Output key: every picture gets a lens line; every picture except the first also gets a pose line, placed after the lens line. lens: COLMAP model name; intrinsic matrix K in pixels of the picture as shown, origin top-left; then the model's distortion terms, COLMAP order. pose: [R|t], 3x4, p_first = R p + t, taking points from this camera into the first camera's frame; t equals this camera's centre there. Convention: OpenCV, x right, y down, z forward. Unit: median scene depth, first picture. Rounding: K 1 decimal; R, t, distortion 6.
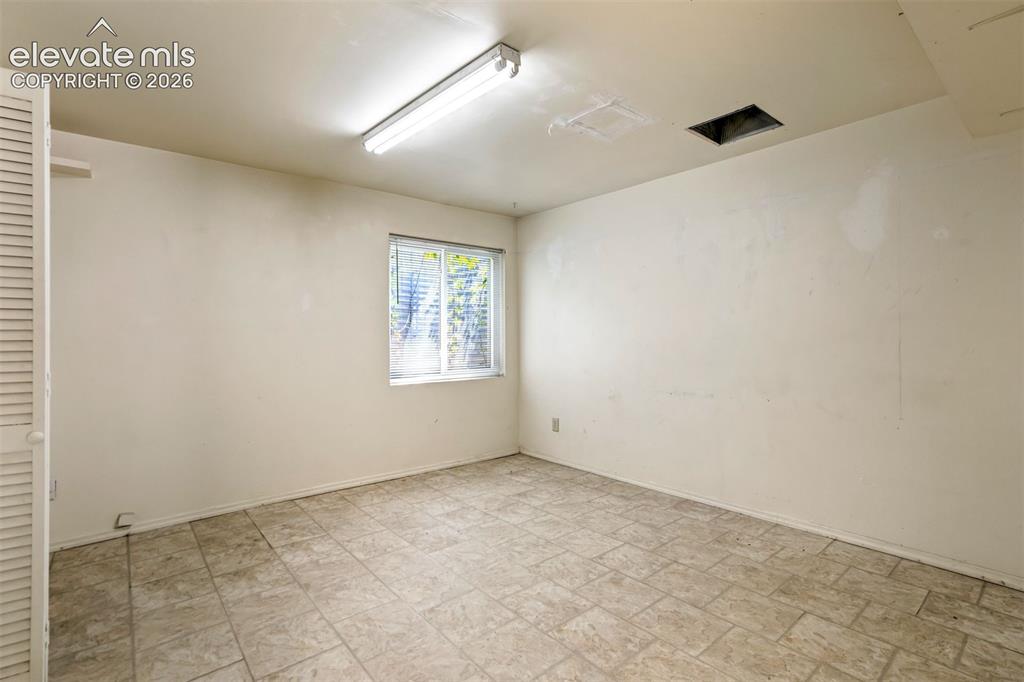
lens RADIAL K [[483.8, 0, 511.8], [0, 483.8, 337.9], [0, 0, 1]] dist [-0.031988, 0.013010]
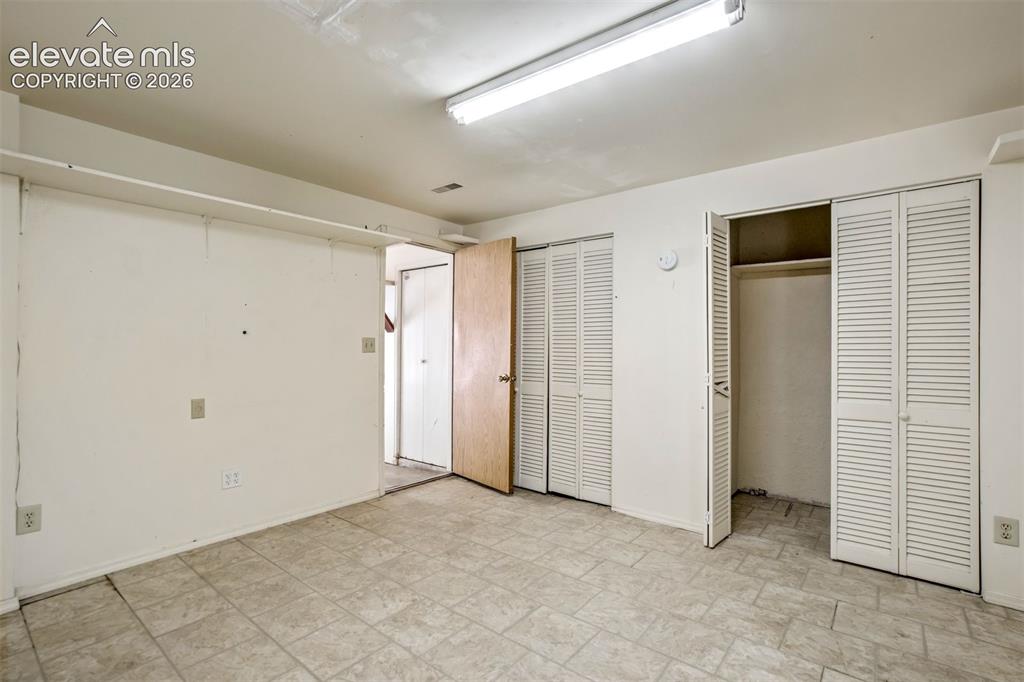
lens RADIAL K [[483.8, 0, 509.5], [0, 483.8, 345.7], [0, 0, 1]] dist [-0.031988, 0.013010]
pose [[-0.981959, 0.002019, -0.189082, 0.081869], [0.001972, 0.999998, 0.000435, -0.020924], [0.189082, 0.000055, -0.981961, 1.985160]]
